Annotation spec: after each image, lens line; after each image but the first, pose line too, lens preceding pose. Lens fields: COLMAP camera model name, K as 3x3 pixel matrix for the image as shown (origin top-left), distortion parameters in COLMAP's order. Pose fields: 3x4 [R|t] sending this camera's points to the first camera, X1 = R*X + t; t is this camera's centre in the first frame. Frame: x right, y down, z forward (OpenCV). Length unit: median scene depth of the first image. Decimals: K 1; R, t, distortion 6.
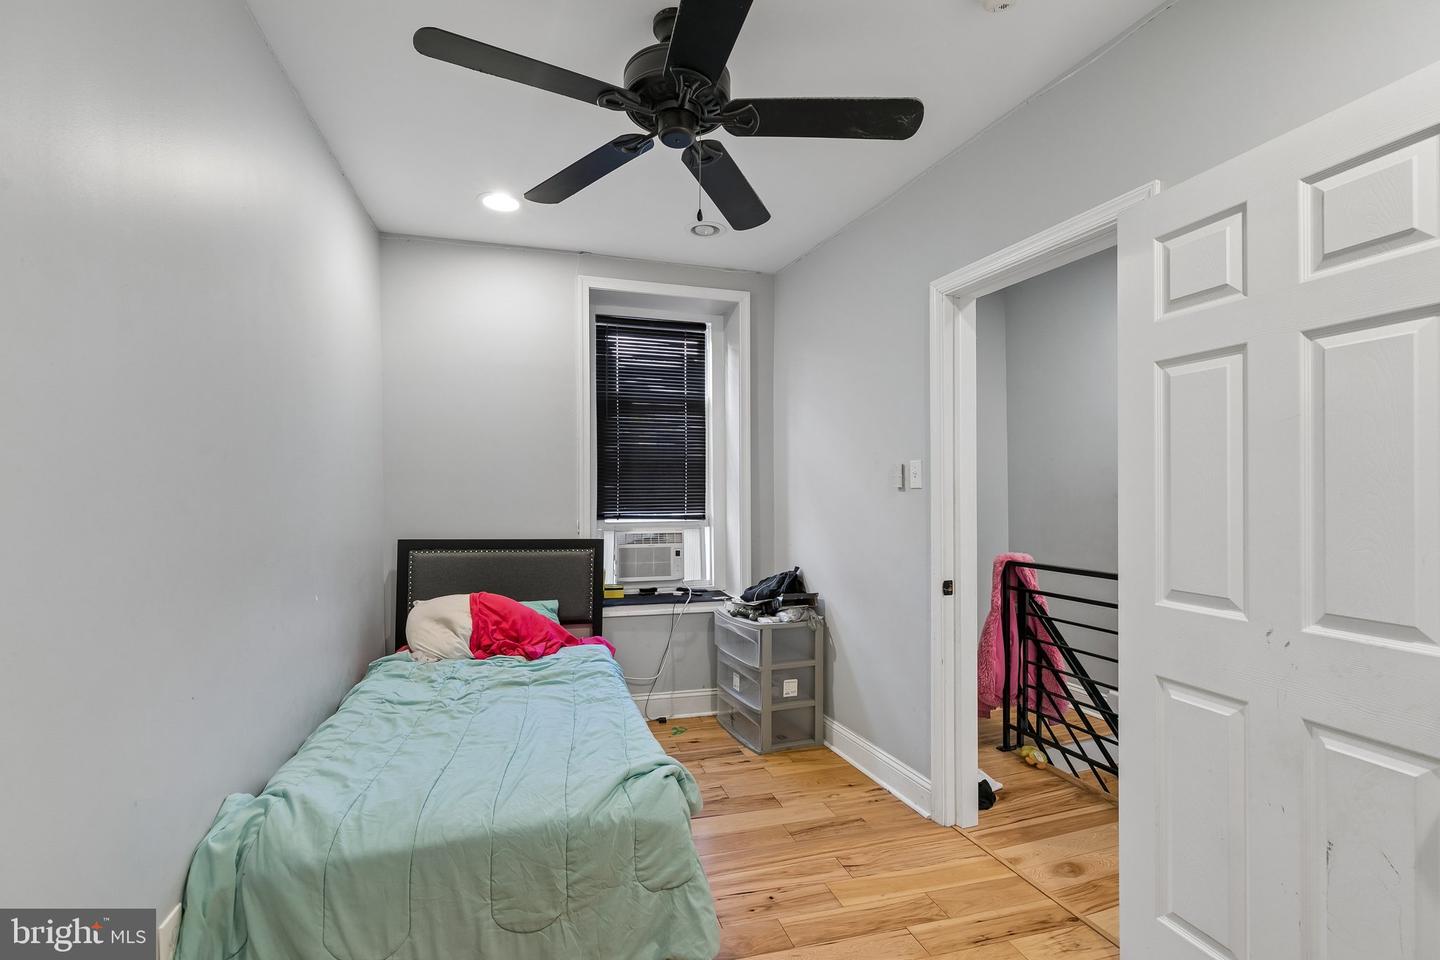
lens RADIAL K [[666.4, 0, 718.7], [0, 666.4, 480.5], [0, 0, 1]] dist [0.013012, -0.002409]
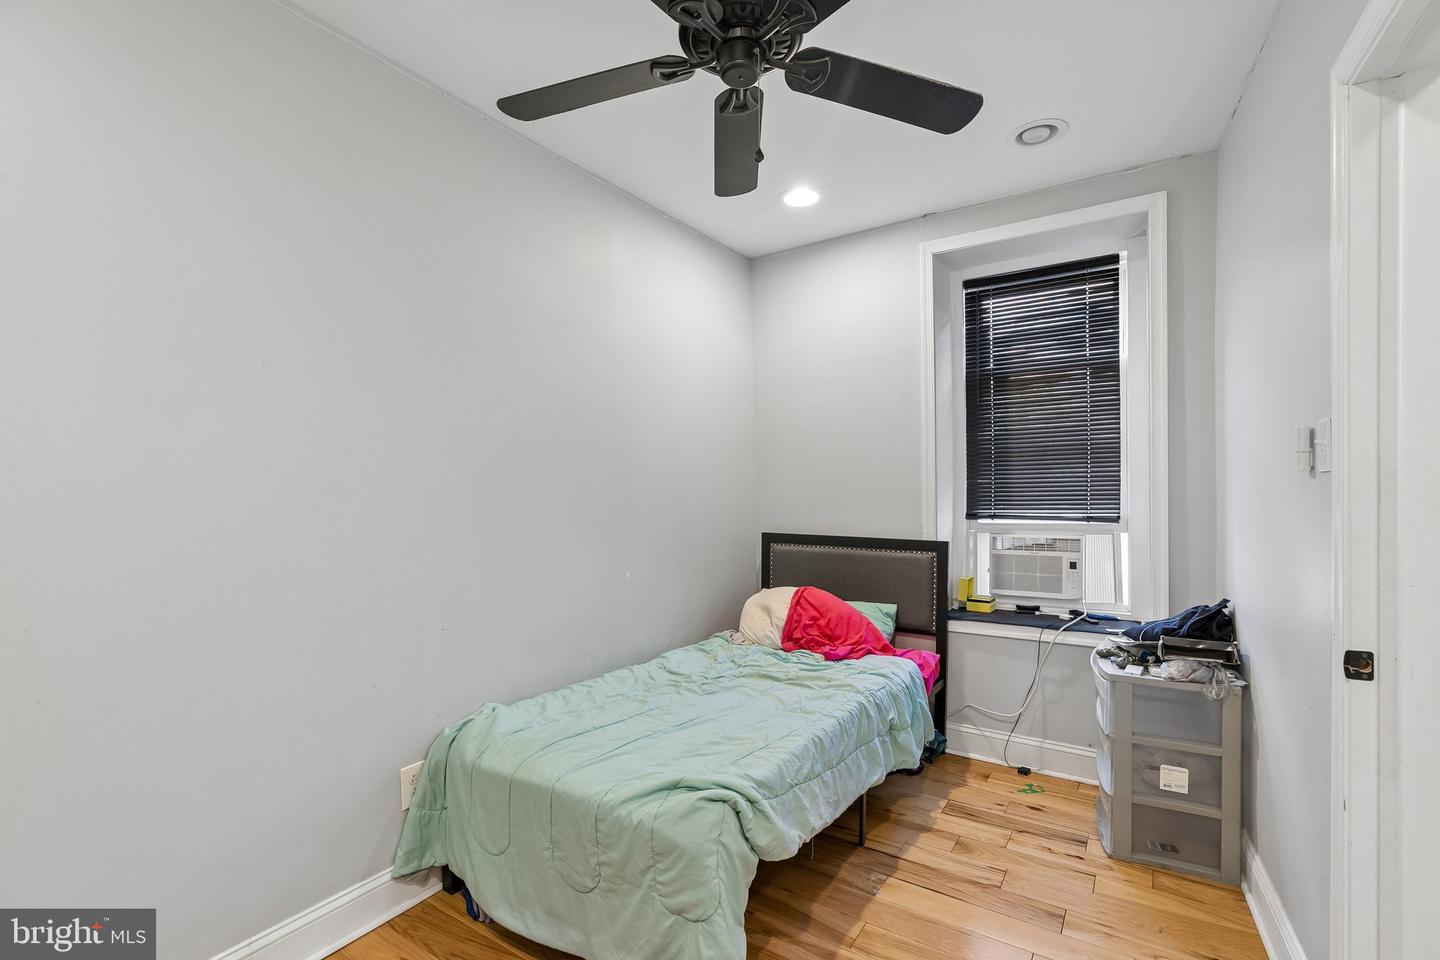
lens RADIAL K [[666.4, 0, 702.6], [0, 666.4, 498.6], [0, 0, 1]] dist [0.013012, -0.002409]
pose [[0.638624, -0.001374, -0.769518, 0.312786], [0.024489, 0.999528, 0.018539, 0.008931], [0.769129, -0.030684, 0.638356, 0.217515]]
